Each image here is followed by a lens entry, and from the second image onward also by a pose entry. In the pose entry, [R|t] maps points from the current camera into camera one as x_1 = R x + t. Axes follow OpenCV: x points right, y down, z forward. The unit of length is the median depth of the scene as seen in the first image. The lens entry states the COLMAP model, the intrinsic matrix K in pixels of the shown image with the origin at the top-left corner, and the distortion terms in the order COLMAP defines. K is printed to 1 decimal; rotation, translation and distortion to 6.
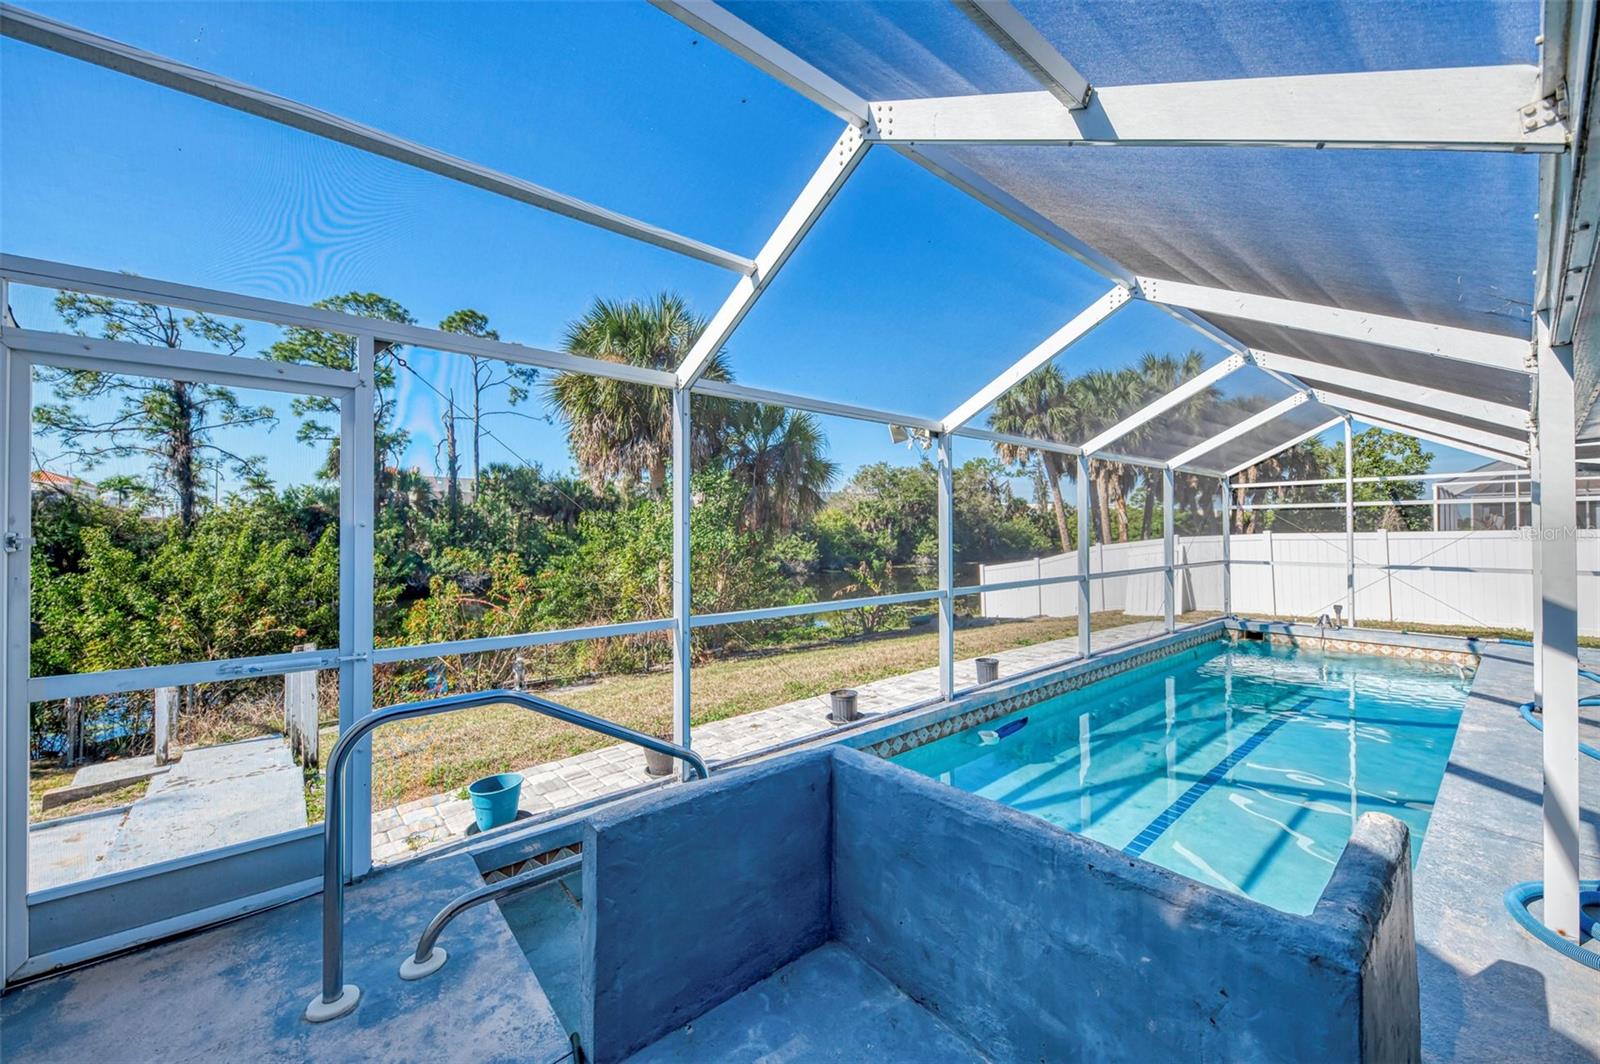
lens RADIAL K [[607.6, 0, 823.8], [0, 607.6, 526.4], [0, 0, 1]] dist [-0.009290, -0.001437]
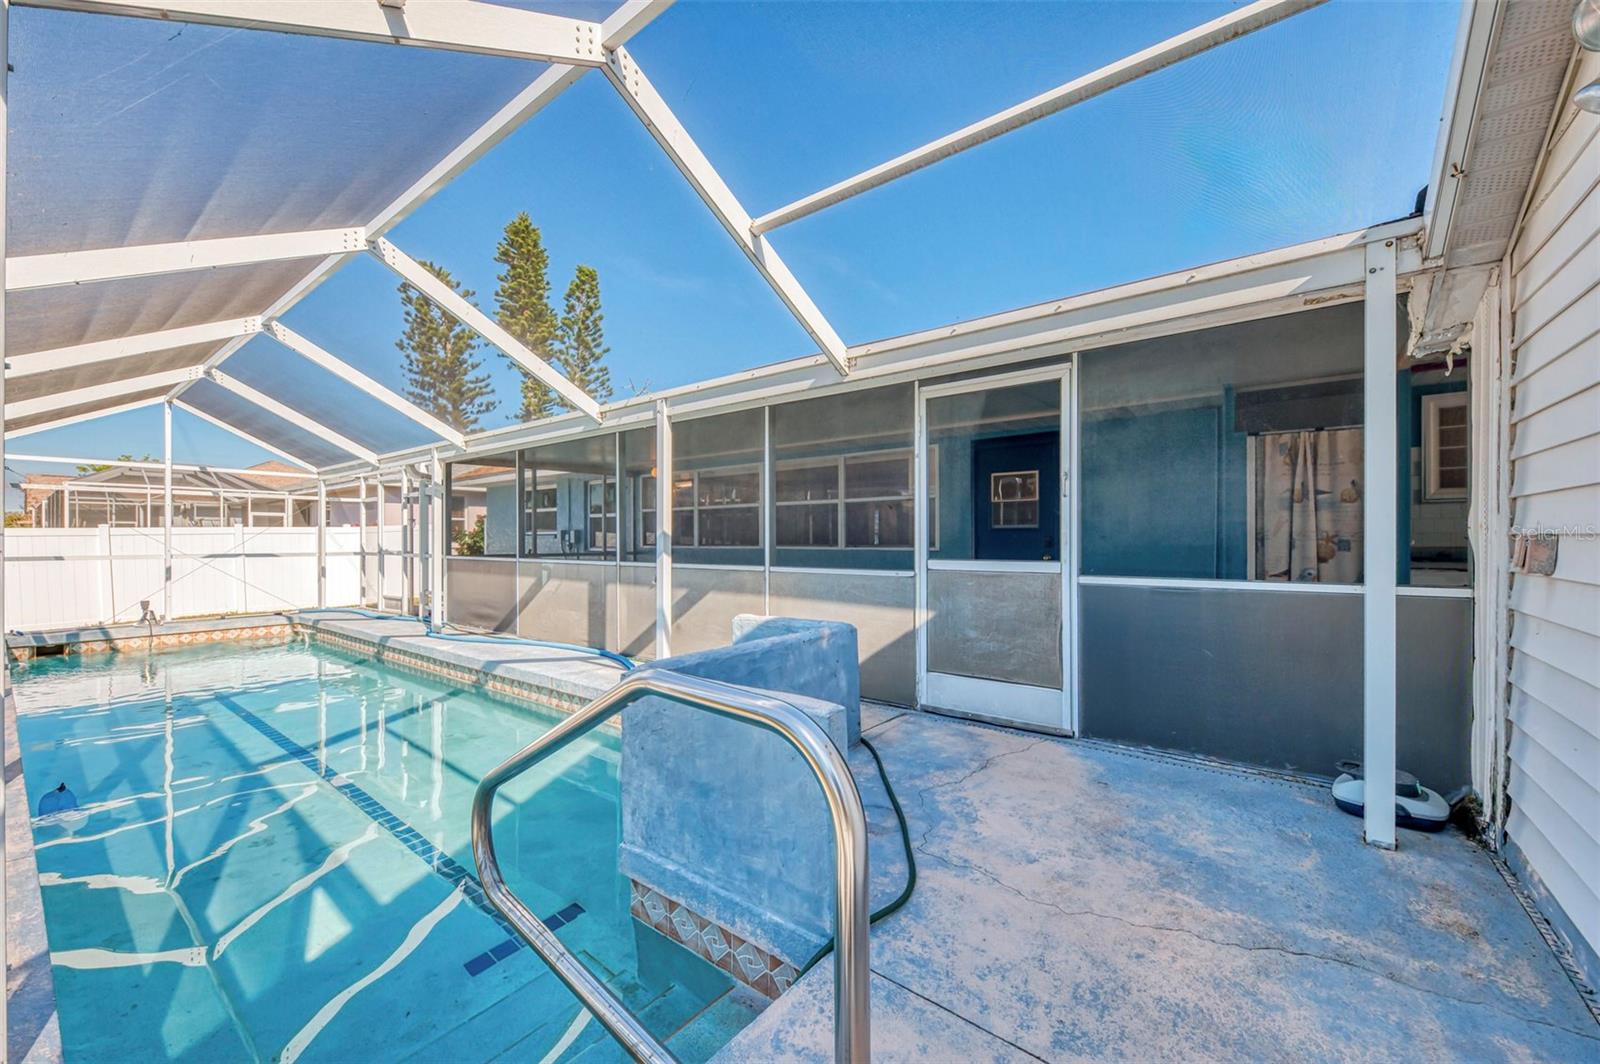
lens RADIAL K [[607.6, 0, 790.7], [0, 607.6, 542.8], [0, 0, 1]] dist [-0.009290, -0.001437]
pose [[-0.206585, 0.002769, 0.978425, -0.263715], [0.001884, 0.999995, -0.002432, 0.048353], [-0.978427, 0.001341, -0.206589, 0.238054]]
